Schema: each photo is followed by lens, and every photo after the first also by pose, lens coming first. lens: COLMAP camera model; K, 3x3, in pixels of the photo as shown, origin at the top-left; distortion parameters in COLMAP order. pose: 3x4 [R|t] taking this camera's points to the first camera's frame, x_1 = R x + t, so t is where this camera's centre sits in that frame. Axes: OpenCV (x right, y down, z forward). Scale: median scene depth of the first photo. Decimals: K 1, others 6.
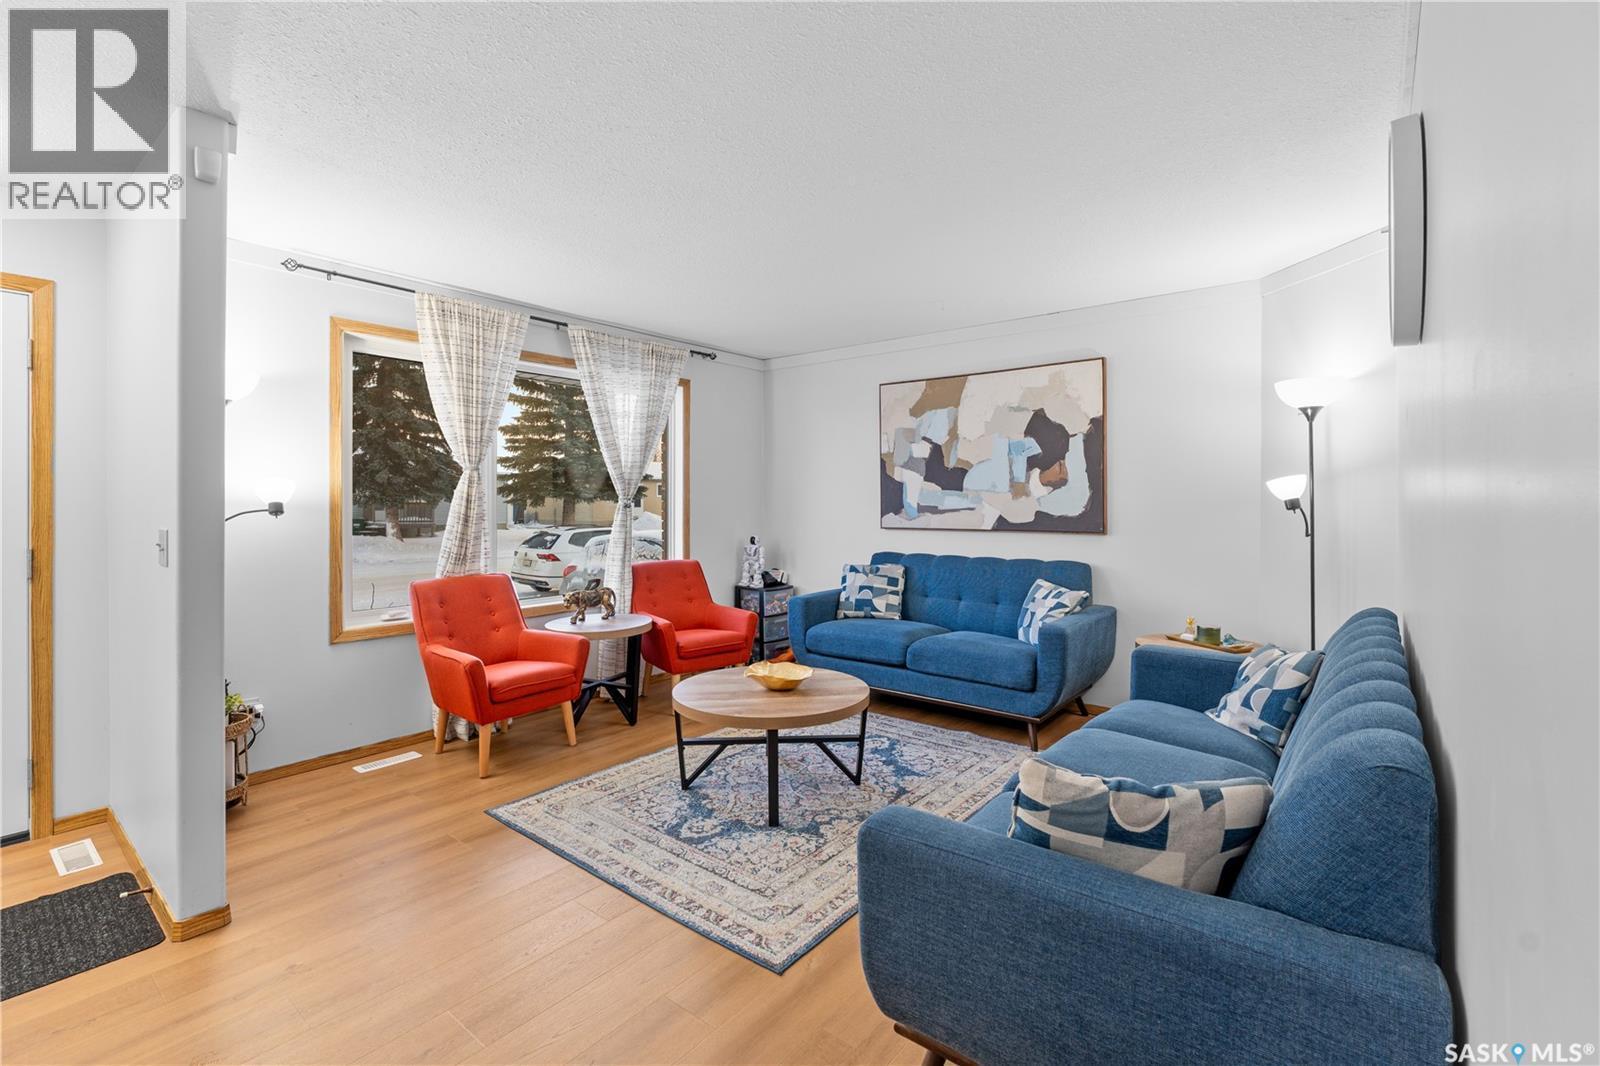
lens RADIAL K [[727.2, 0, 801.9], [0, 727.2, 495.3], [0, 0, 1]] dist [-0.003852, 0.000386]
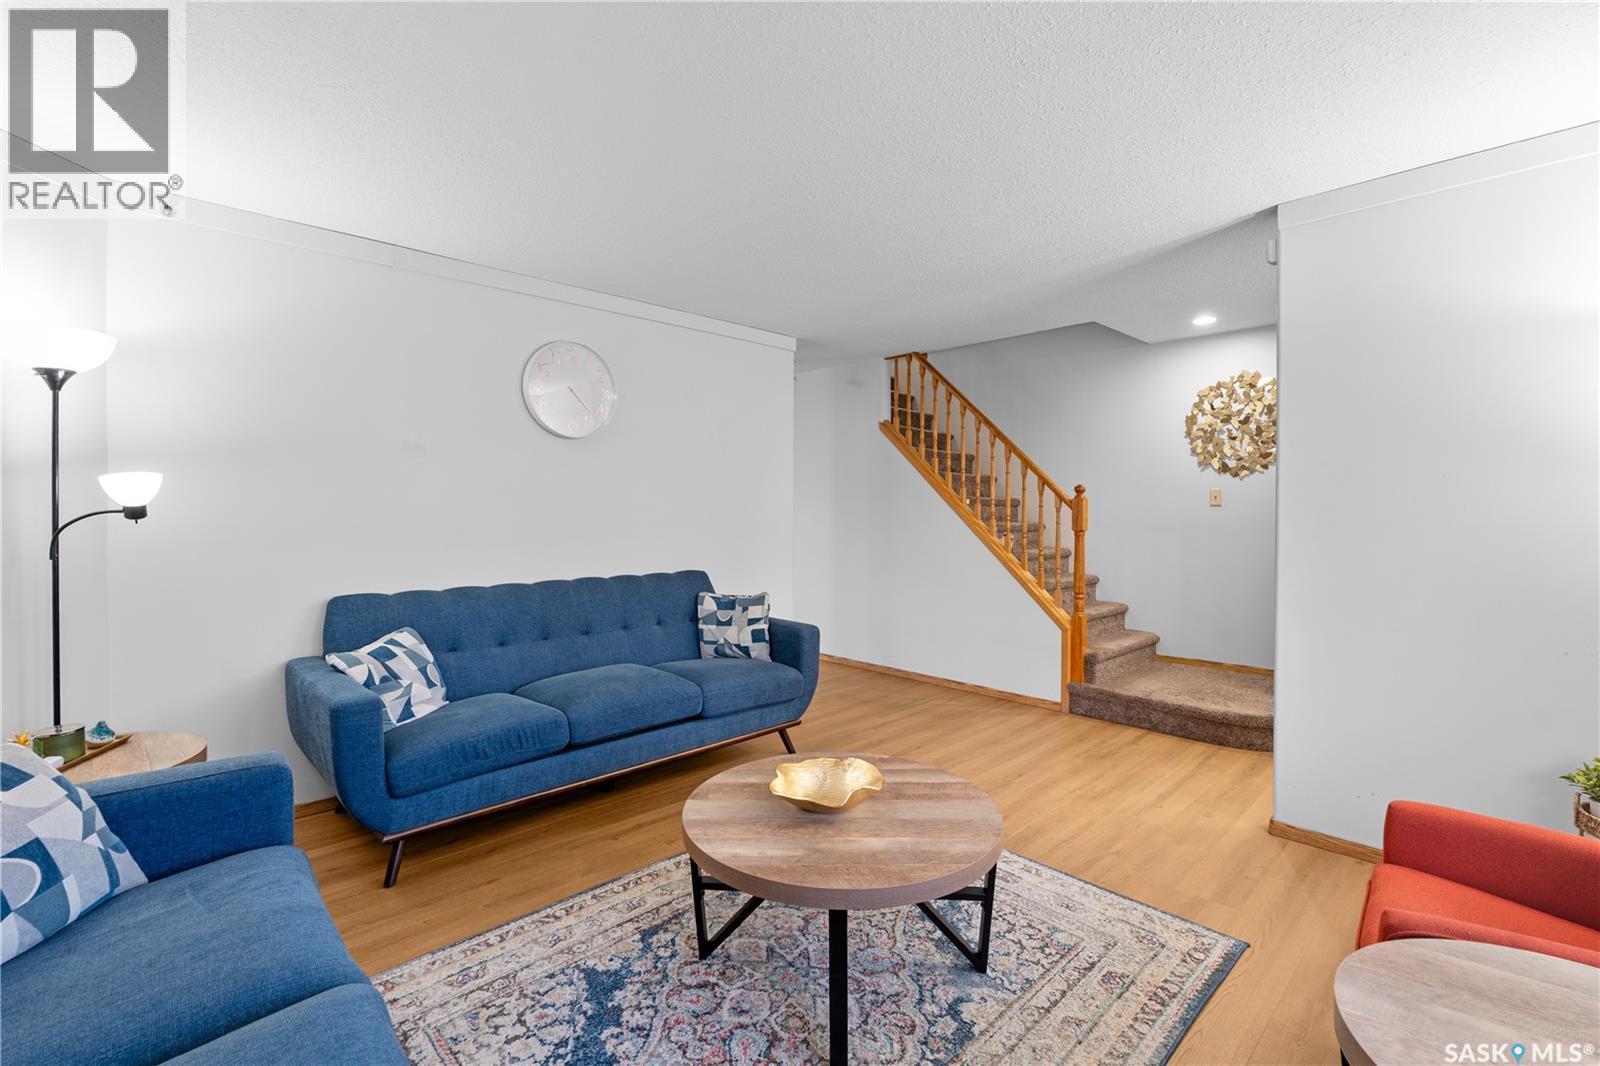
lens RADIAL K [[727.2, 0, 806.1], [0, 727.2, 524.0], [0, 0, 1]] dist [-0.003852, 0.000386]
pose [[-0.992482, -0.003463, 0.122341, -0.085905], [-0.001587, 0.999880, 0.015426, 0.014133], [-0.122380, 0.015115, -0.992368, 1.596085]]
